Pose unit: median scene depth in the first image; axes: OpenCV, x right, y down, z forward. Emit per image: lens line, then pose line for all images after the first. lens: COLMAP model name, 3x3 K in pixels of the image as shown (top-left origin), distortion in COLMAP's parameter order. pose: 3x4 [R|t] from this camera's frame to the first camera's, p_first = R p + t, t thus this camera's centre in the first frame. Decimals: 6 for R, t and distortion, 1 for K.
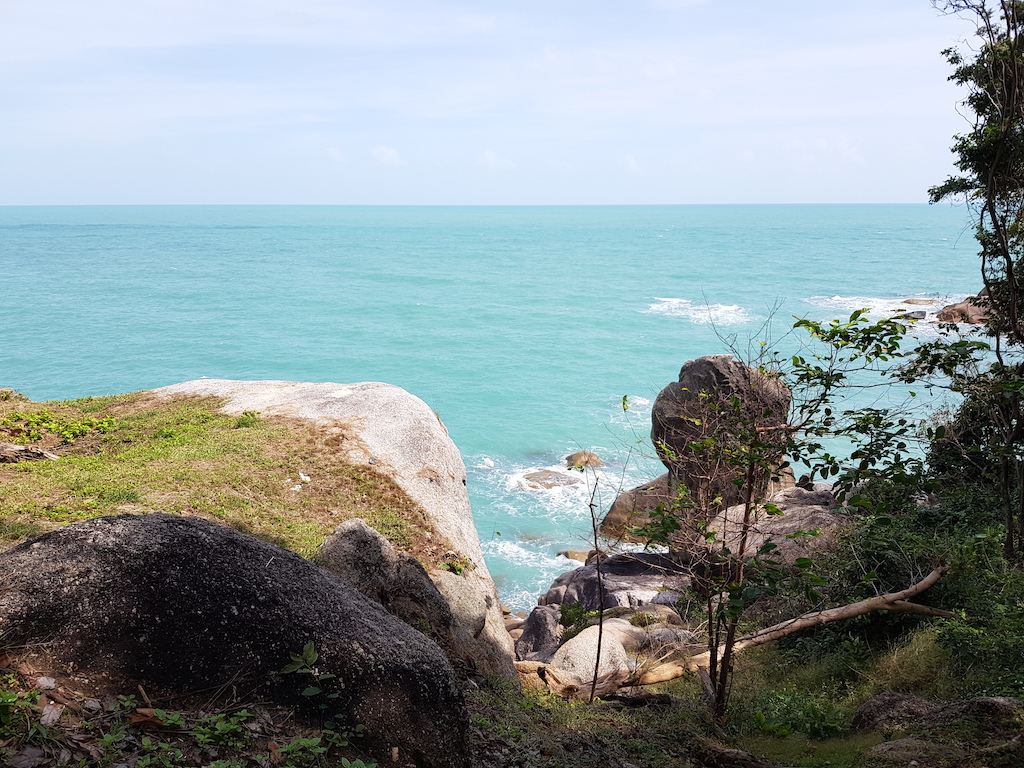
lens RADIAL K [[772.9, 0, 506.4], [0, 772.9, 383.3], [0, 0, 1]] dist [-0.027066, -0.002353]
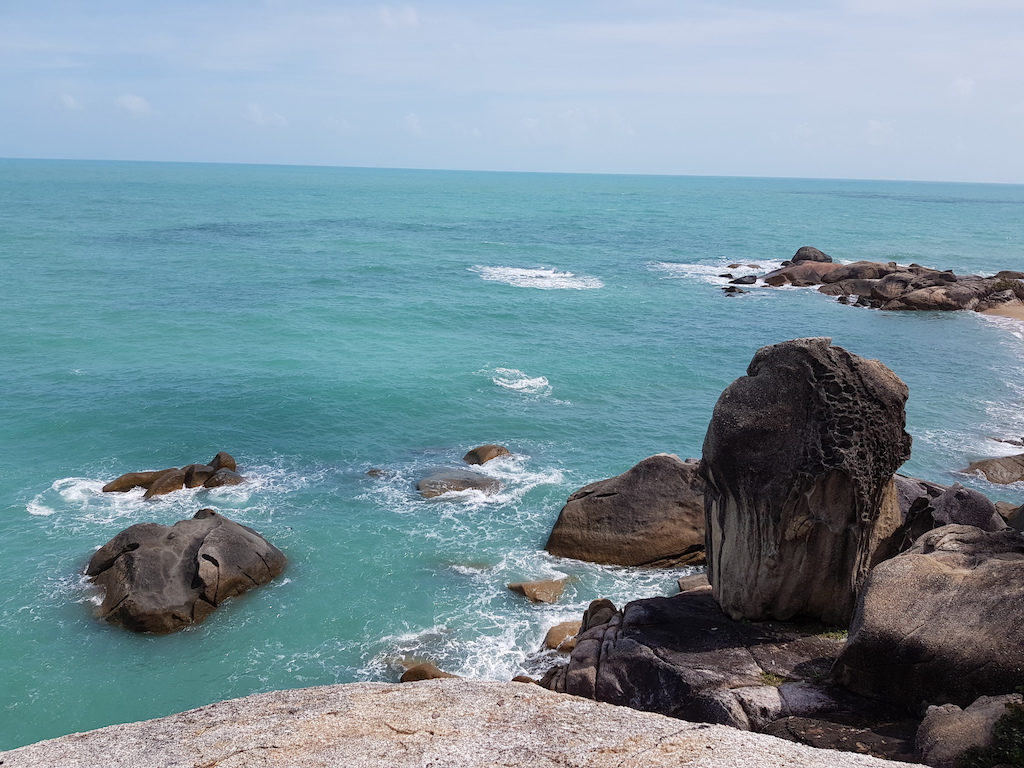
lens RADIAL K [[772.9, 0, 506.4], [0, 772.9, 383.3], [0, 0, 1]] dist [-0.027066, -0.002353]
pose [[0.967255, -0.037260, 0.251055, -0.177575], [0.025949, 0.998500, 0.048214, -0.035785], [-0.252475, -0.040121, 0.966771, 0.366244]]
